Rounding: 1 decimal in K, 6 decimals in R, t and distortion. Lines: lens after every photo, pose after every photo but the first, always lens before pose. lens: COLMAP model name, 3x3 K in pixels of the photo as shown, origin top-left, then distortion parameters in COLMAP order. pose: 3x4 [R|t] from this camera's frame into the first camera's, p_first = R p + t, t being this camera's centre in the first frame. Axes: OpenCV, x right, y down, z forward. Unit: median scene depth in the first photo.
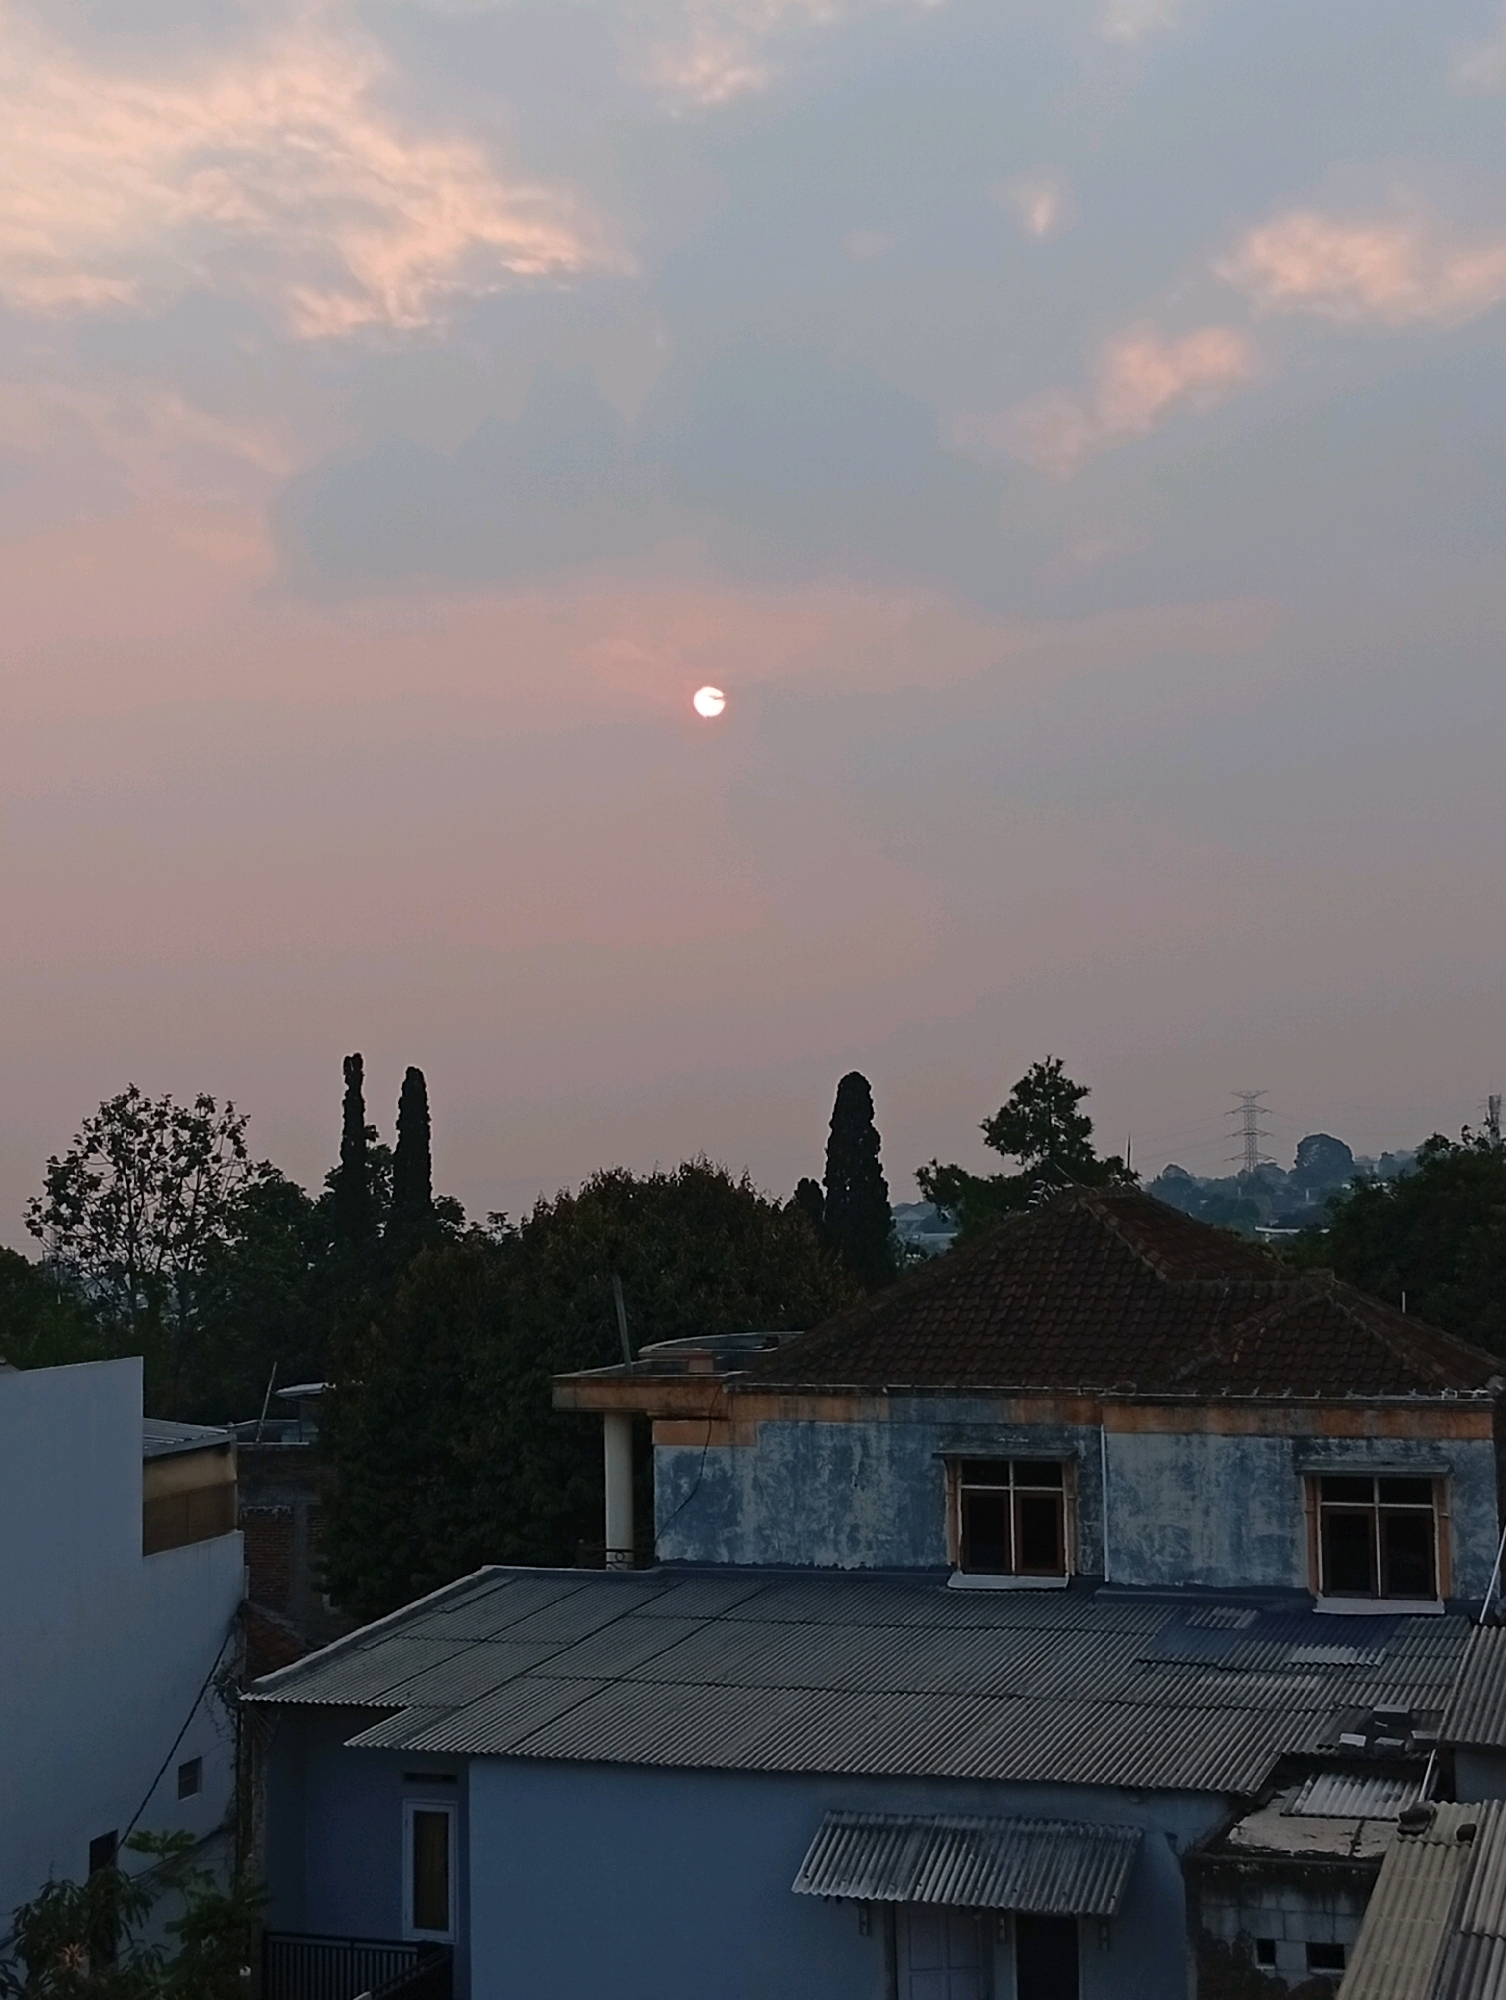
lens RADIAL K [[3107.7, 0, 736.0], [0, 3107.7, 1006.9], [0, 0, 1]] dist [0.151734, -0.280571]
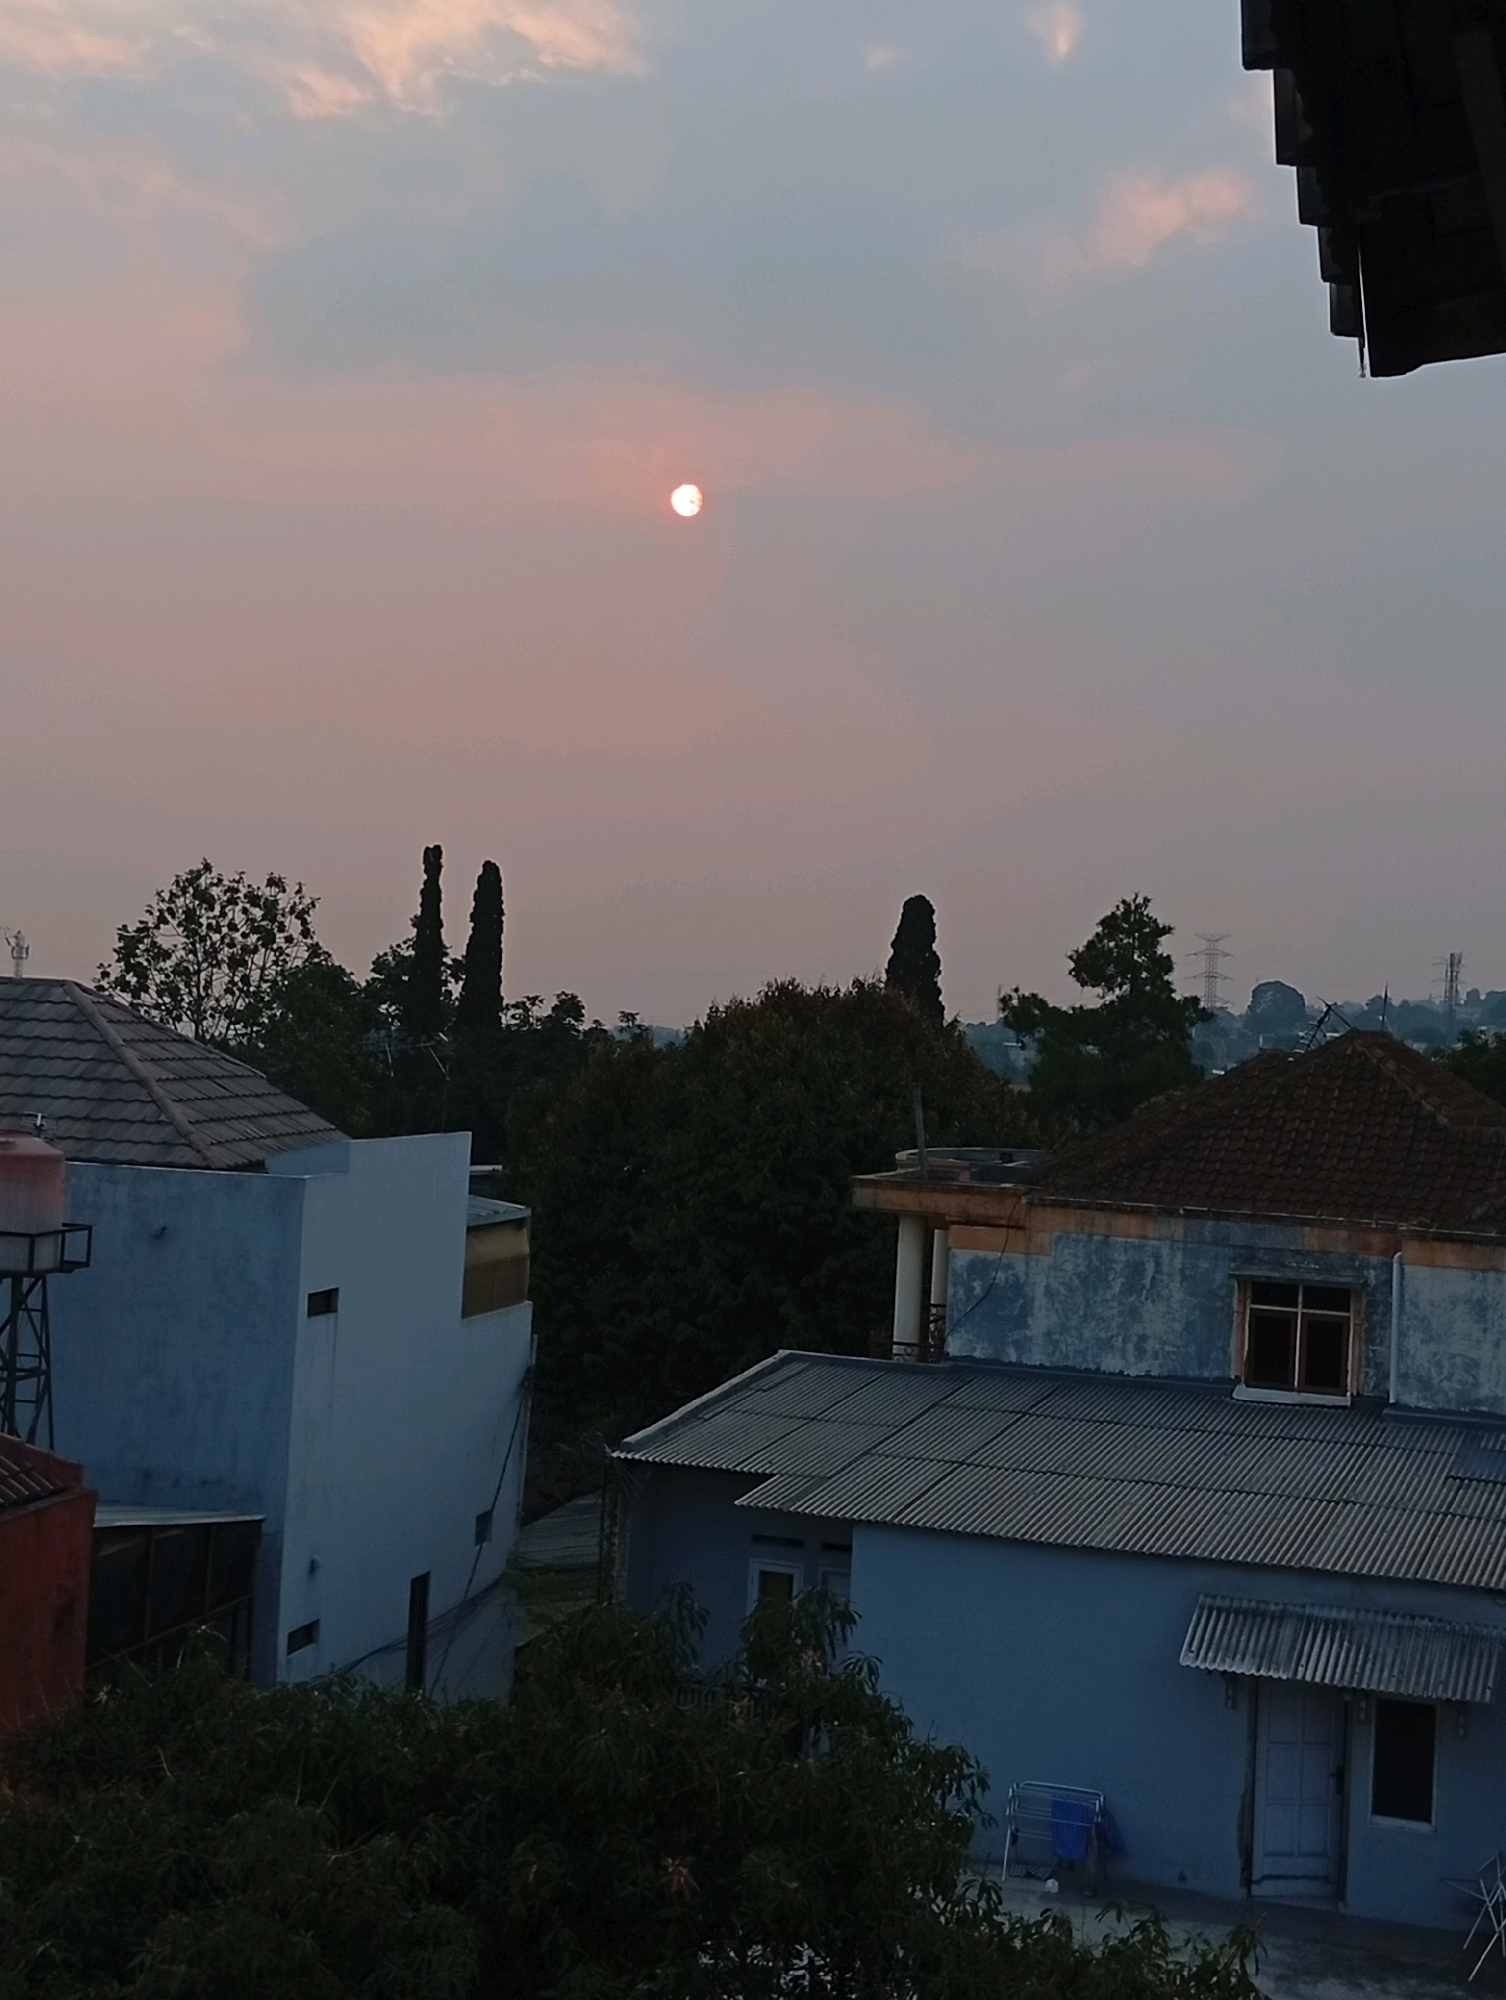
lens RADIAL K [[3107.7, 0, 736.0], [0, 3107.7, 1006.9], [0, 0, 1]] dist [0.151734, -0.280571]
pose [[0.997722, 0.065512, 0.016073, -0.121860], [-0.066368, 0.995974, 0.060263, 0.000363], [-0.012060, -0.061192, 0.998053, -0.047669]]
